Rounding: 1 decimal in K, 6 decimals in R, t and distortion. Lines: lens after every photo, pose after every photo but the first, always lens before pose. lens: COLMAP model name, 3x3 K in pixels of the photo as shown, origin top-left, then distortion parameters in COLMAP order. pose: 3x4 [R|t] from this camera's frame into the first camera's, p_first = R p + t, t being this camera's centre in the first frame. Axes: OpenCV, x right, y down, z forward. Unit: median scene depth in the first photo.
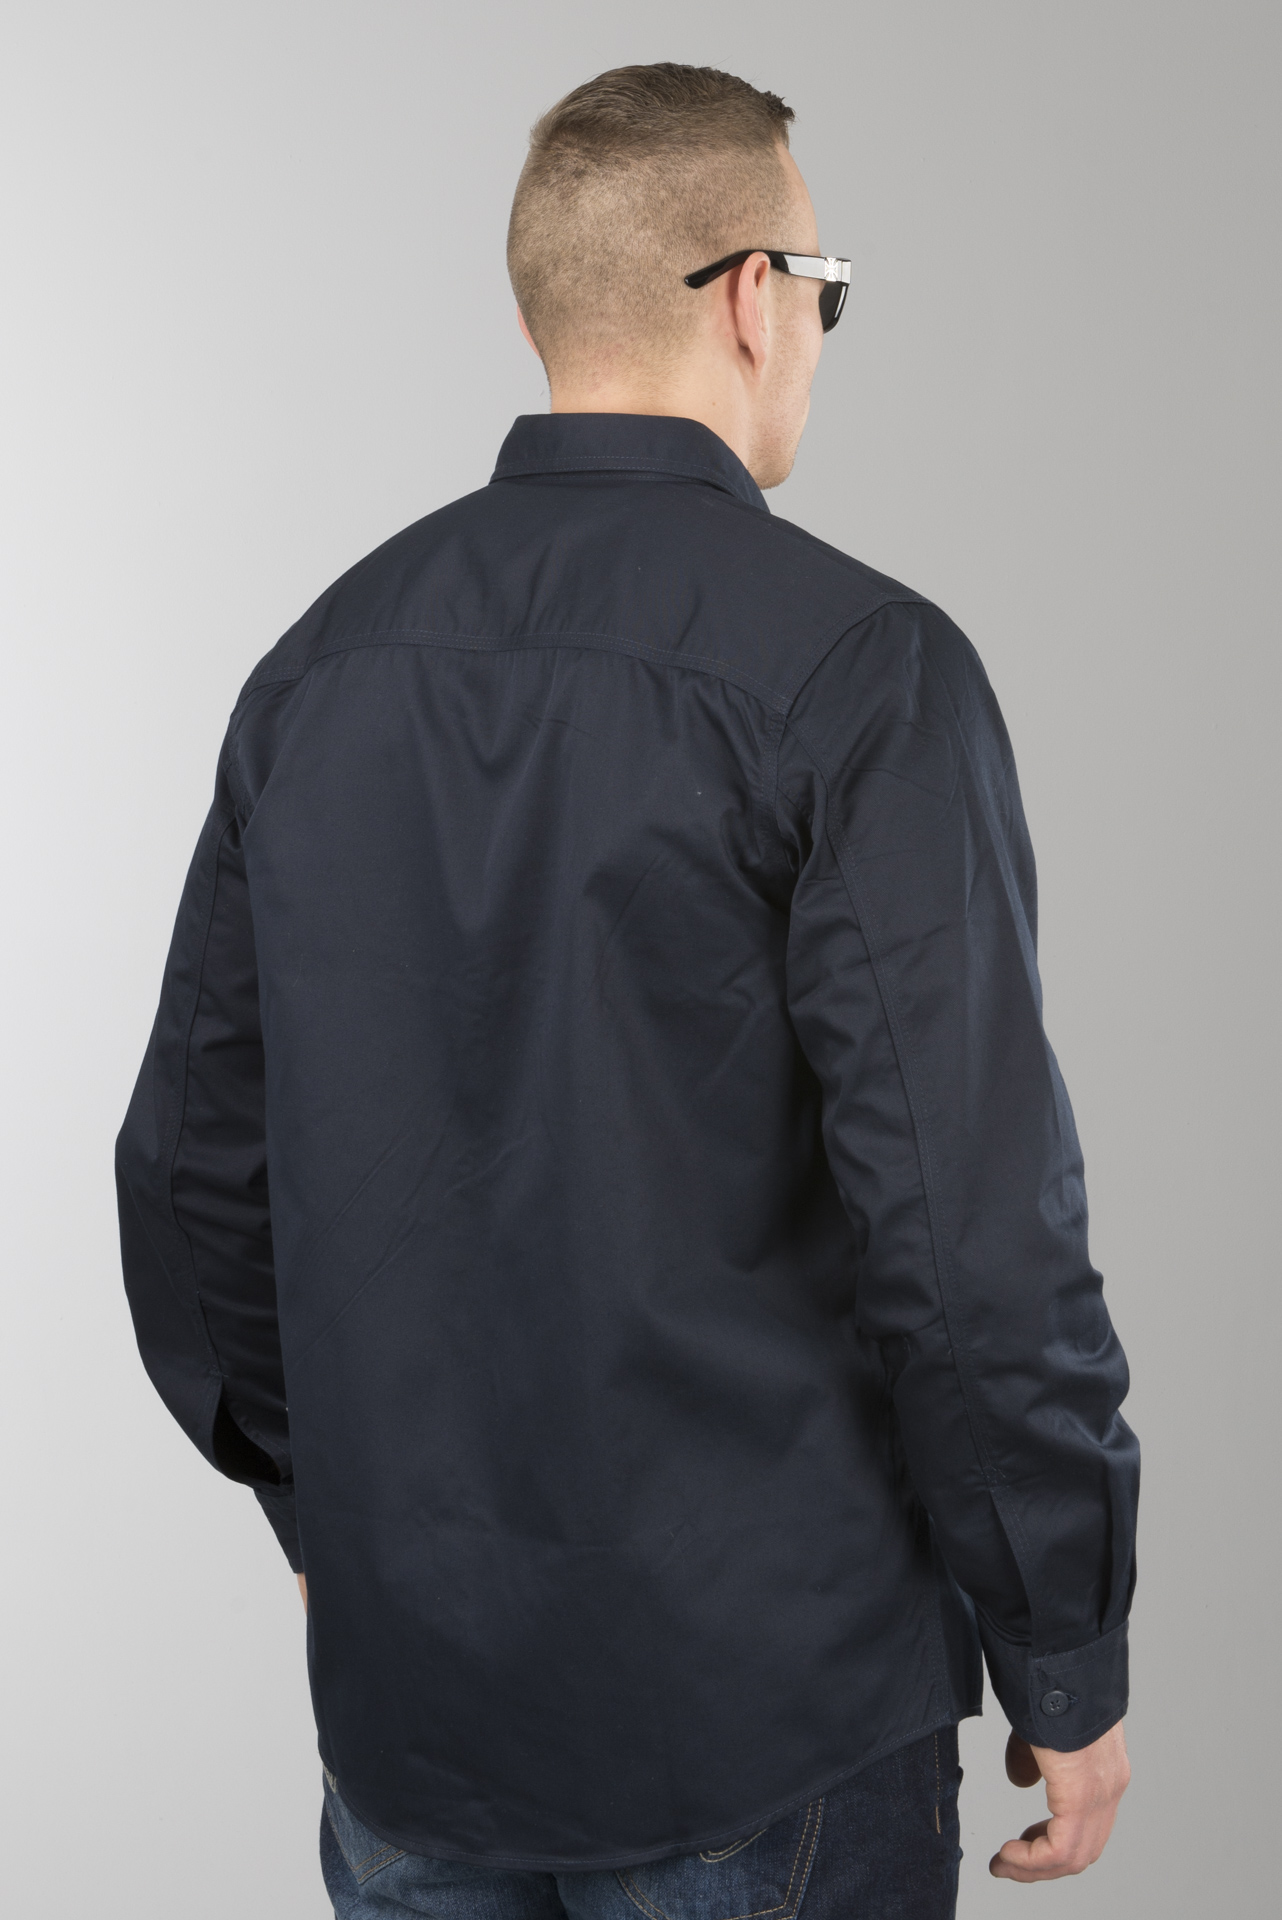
lens RADIAL K [[2899.1, 0, 640.7], [0, 2899.1, 980.7], [0, 0, 1]] dist [-0.088166, 0.000000]
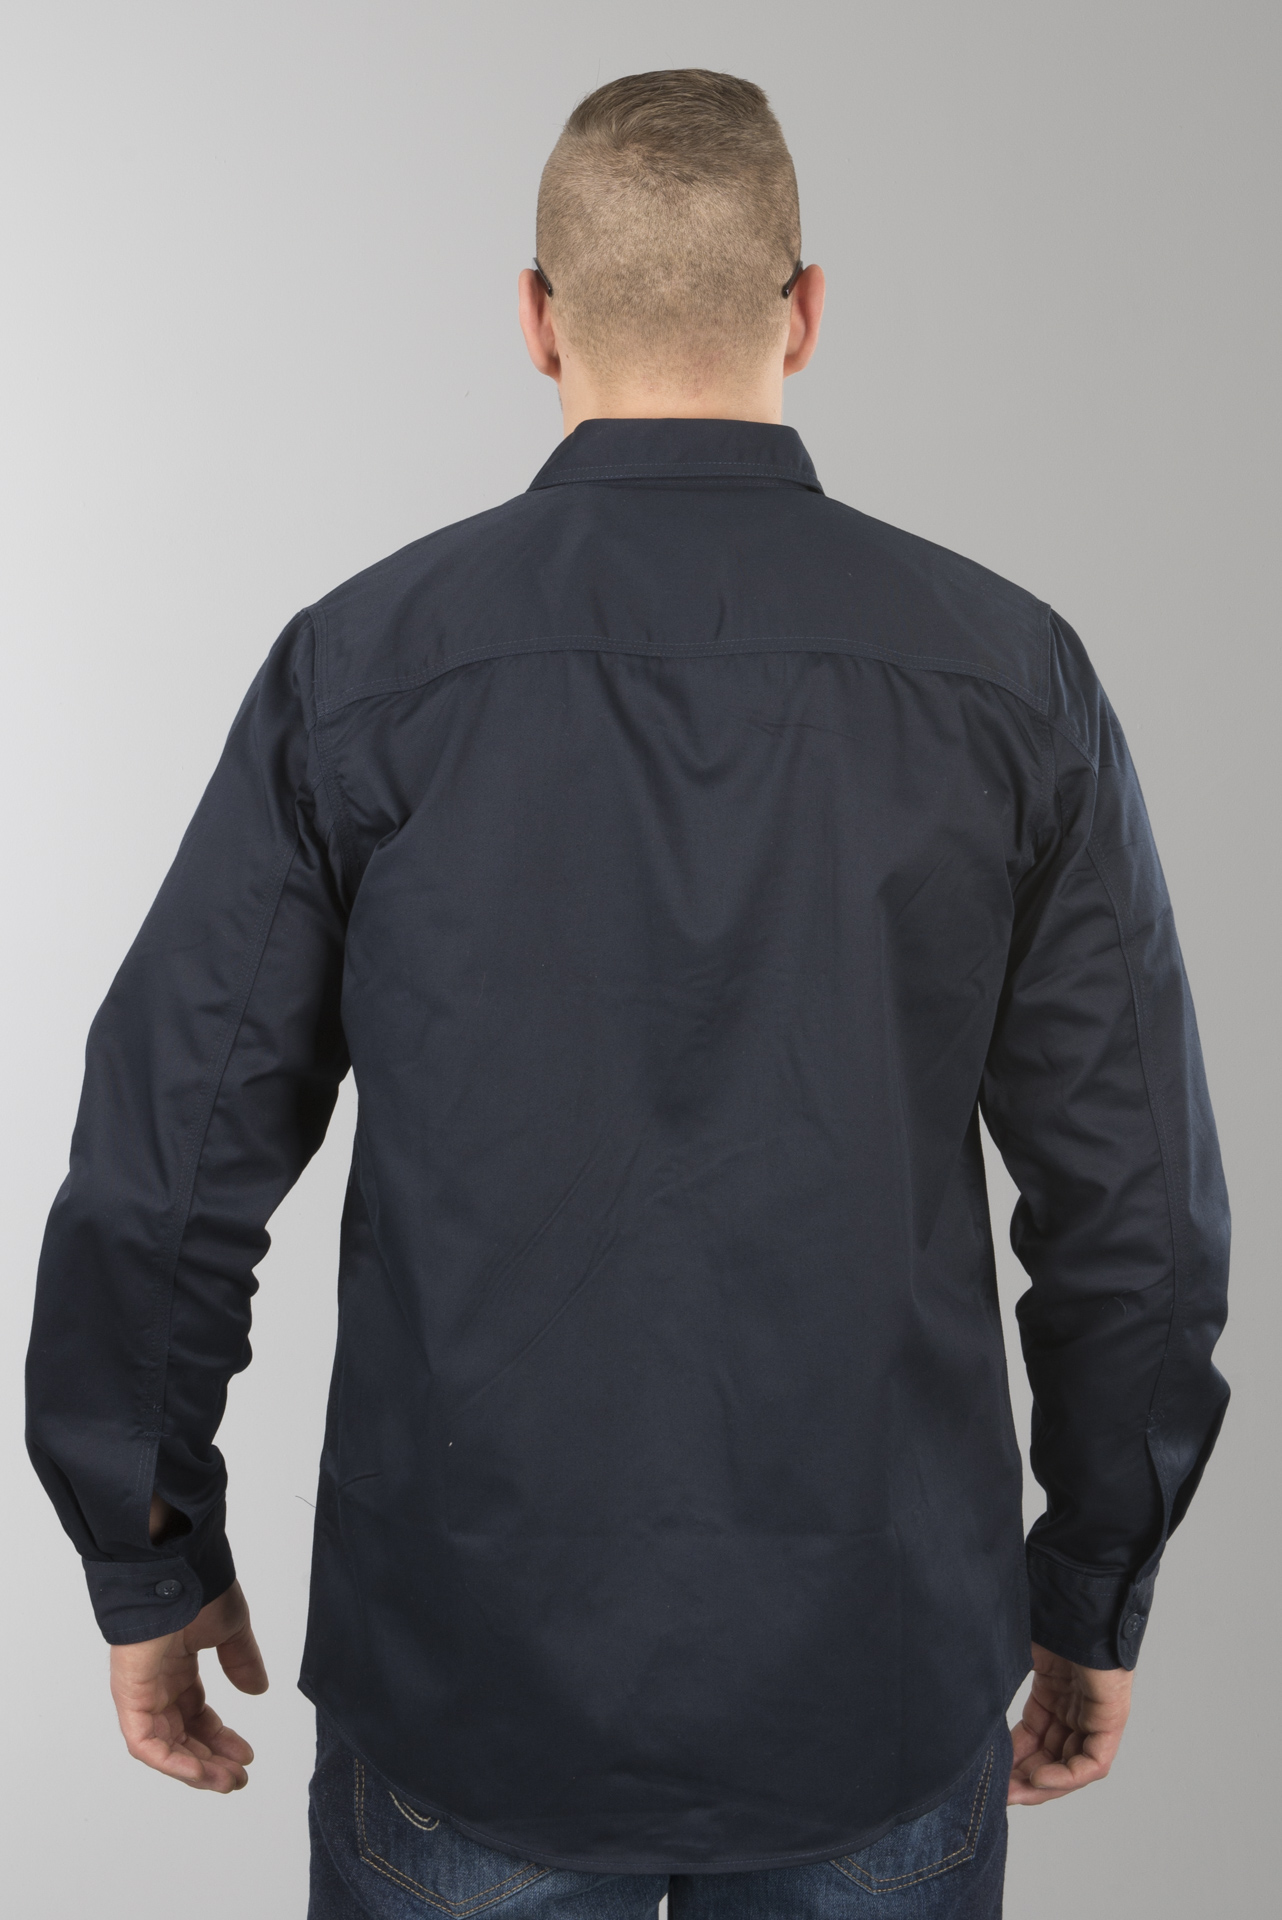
lens RADIAL K [[2899.1, 0, 665.7], [0, 2899.1, 1040.1], [0, 0, 1]] dist [-0.088166, 0.000000]
pose [[0.902265, -0.066242, 0.426063, -0.473903], [0.058909, 0.997801, 0.030382, -0.012751], [-0.427138, -0.002314, 0.904183, 0.099285]]
